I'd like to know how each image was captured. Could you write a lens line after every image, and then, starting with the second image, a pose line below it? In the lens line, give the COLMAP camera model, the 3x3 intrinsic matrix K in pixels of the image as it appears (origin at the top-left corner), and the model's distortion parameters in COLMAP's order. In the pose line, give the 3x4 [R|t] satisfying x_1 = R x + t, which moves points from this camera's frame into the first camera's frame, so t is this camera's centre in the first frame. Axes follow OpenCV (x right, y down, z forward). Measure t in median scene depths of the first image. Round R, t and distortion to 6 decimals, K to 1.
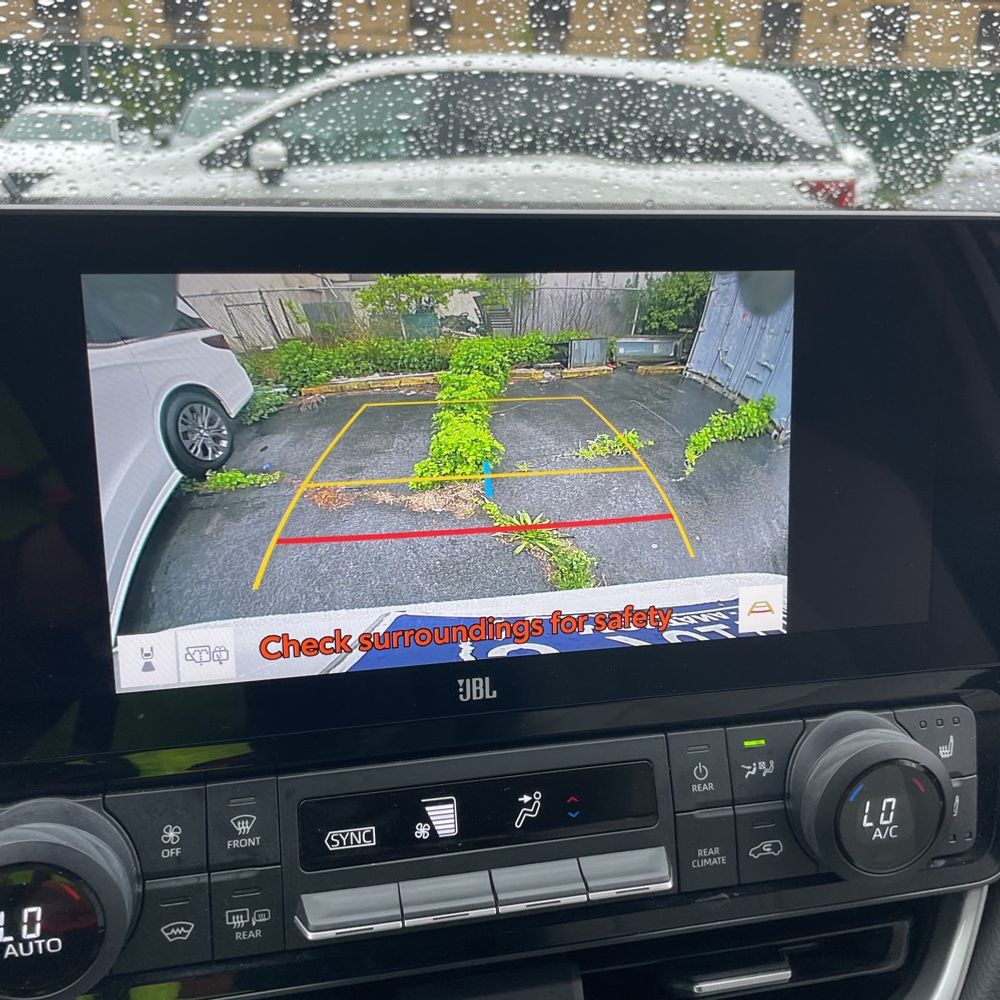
lens RADIAL K [[1041.5, 0, 509.6], [0, 1041.5, 510.0], [0, 0, 1]] dist [0.058445, 0.000000]
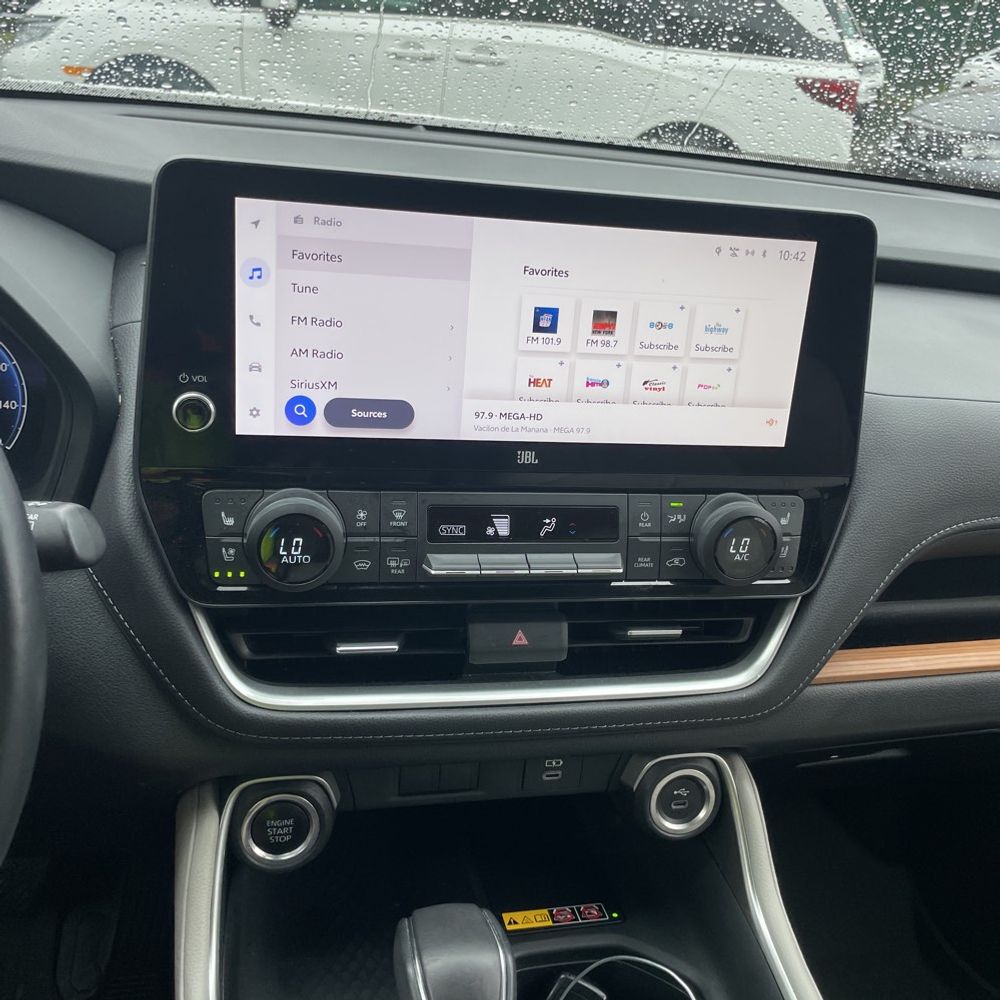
lens RADIAL K [[1041.5, 0, 504.9], [0, 1041.5, 494.0], [0, 0, 1]] dist [0.058445, 0.000000]
pose [[0.995417, 0.090944, 0.029577, -0.112700], [-0.093657, 0.989593, 0.109243, 0.039528], [-0.019335, -0.111513, 0.993575, -0.765326]]
